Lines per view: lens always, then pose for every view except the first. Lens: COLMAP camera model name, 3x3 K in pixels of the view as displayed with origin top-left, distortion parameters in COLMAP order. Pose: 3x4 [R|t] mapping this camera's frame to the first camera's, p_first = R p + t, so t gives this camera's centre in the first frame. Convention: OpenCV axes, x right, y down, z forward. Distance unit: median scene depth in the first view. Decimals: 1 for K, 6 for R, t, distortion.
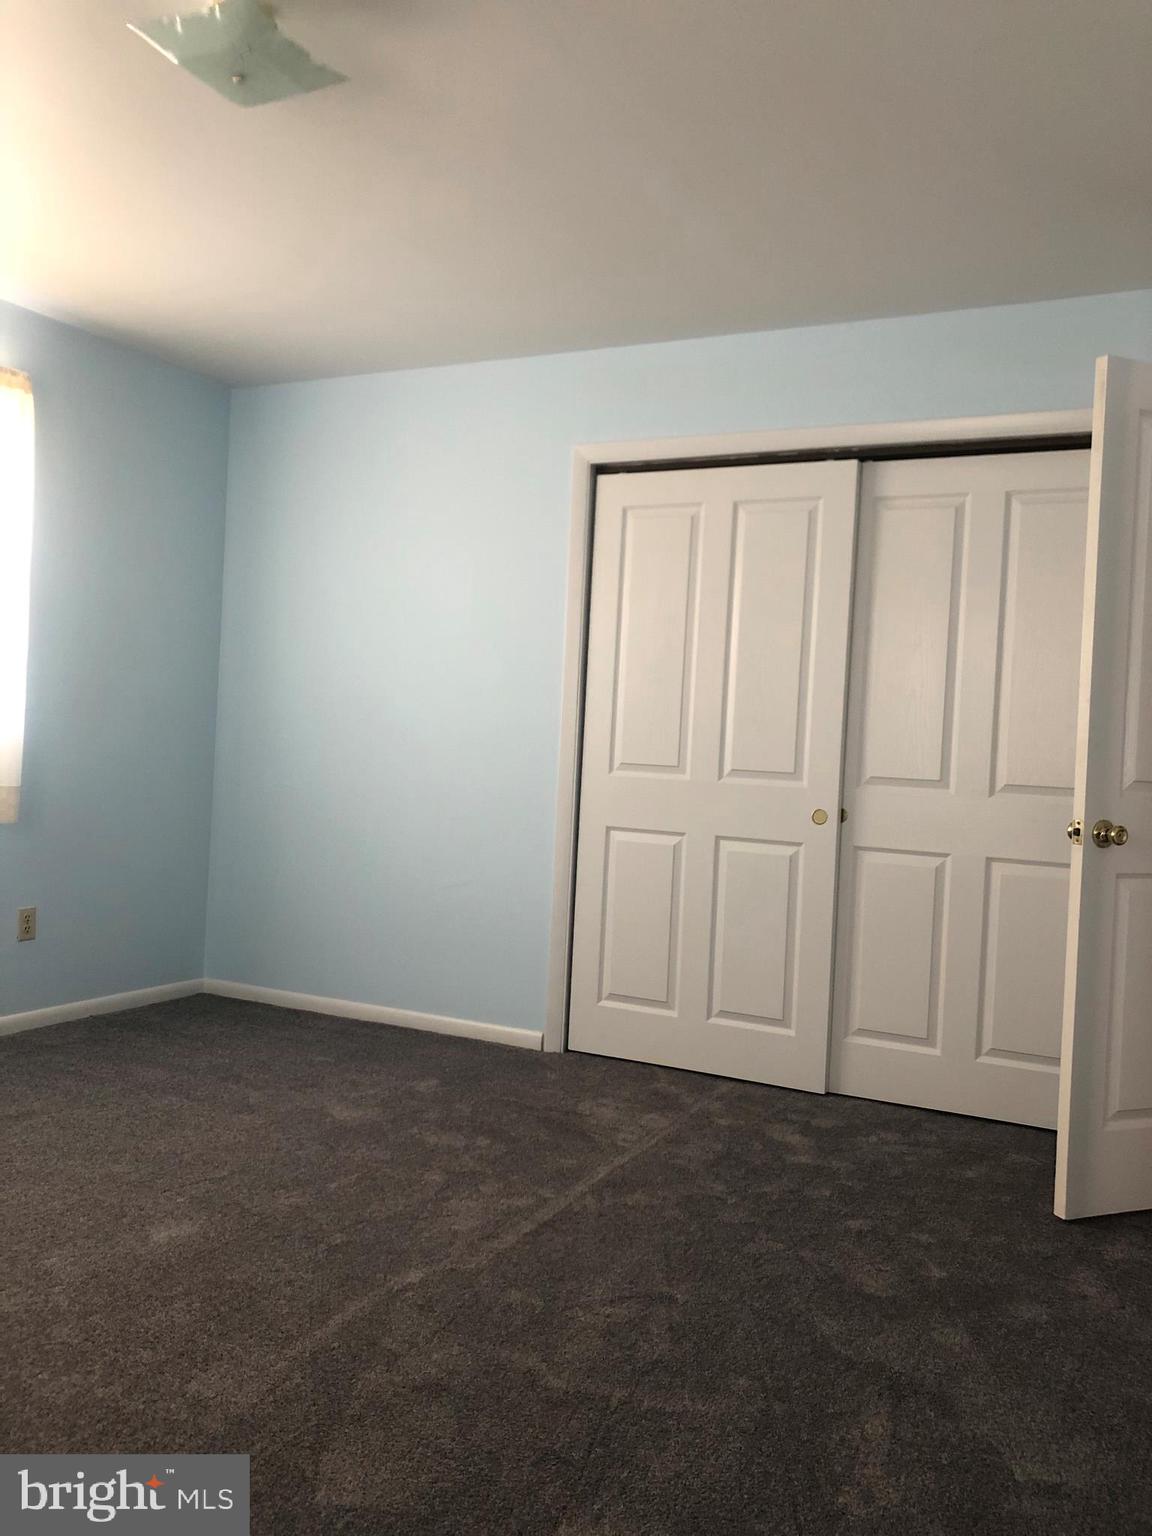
lens RADIAL K [[1280.5, 0, 580.8], [0, 1280.5, 755.2], [0, 0, 1]] dist [0.054054, -0.044060]
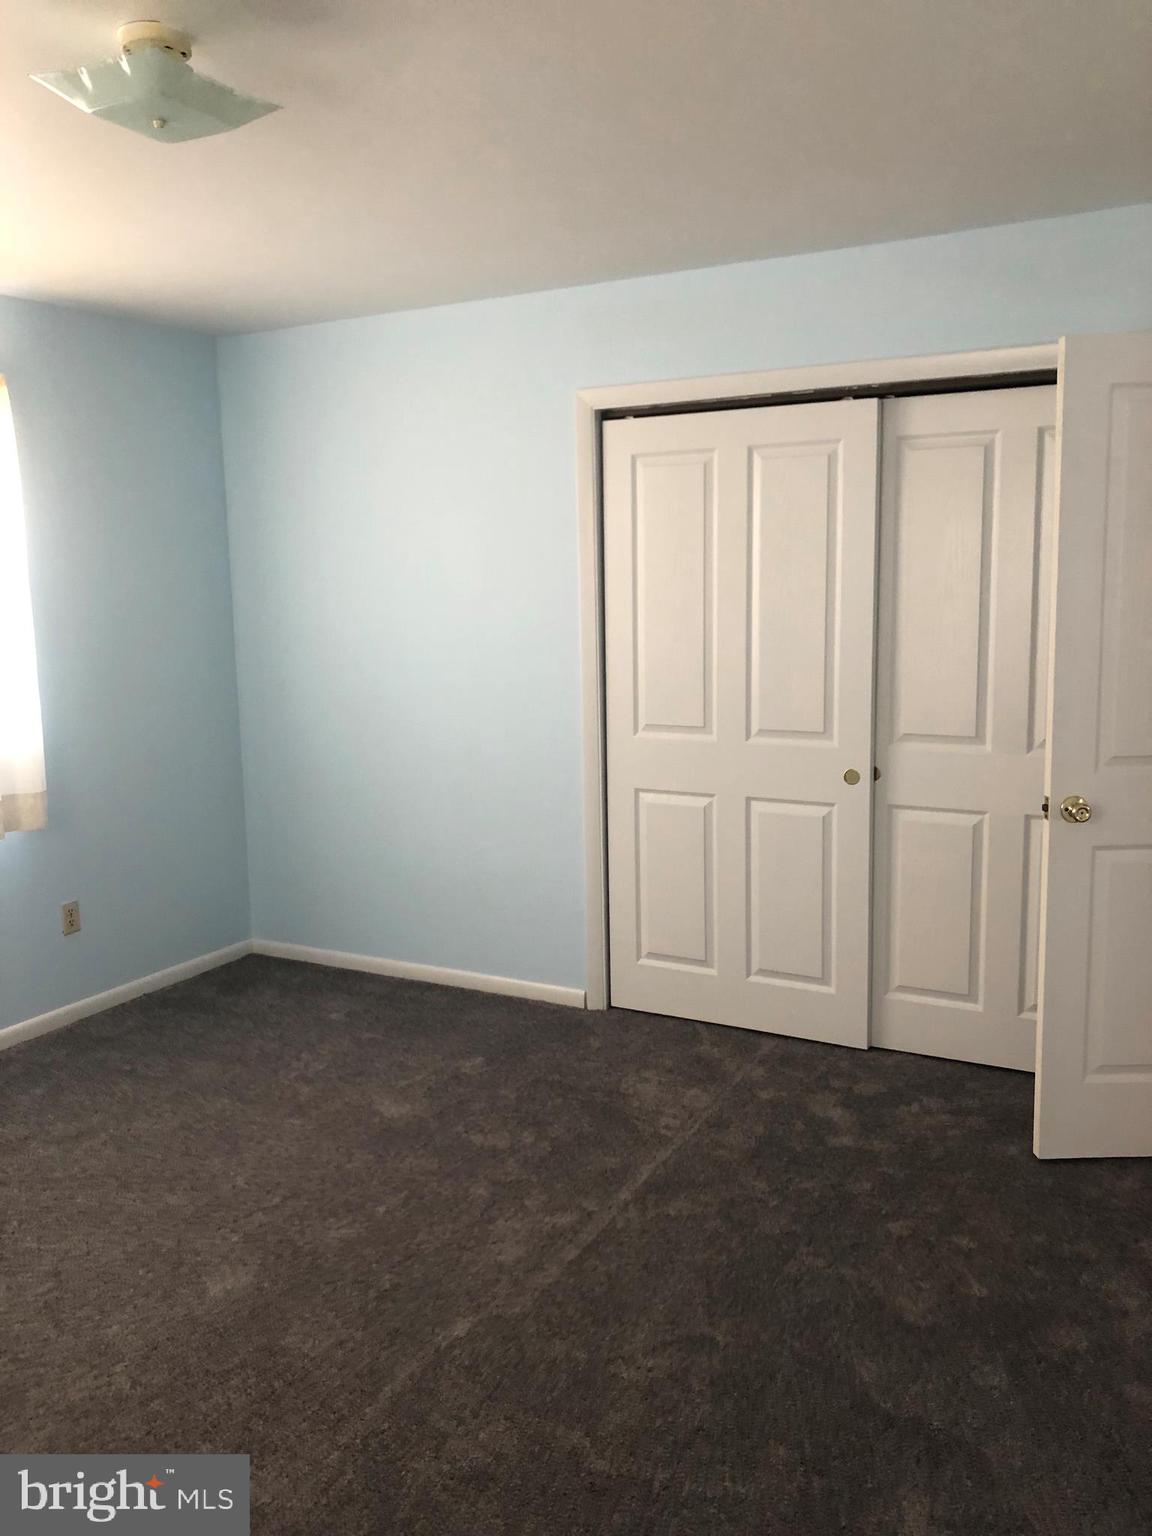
lens RADIAL K [[1280.5, 0, 577.7], [0, 1280.5, 773.9], [0, 0, 1]] dist [0.054054, -0.044060]
pose [[0.997018, -0.063039, -0.044517, 0.026118], [0.068581, 0.988261, 0.136520, -0.117598], [0.035388, -0.139166, 0.989637, 0.033894]]
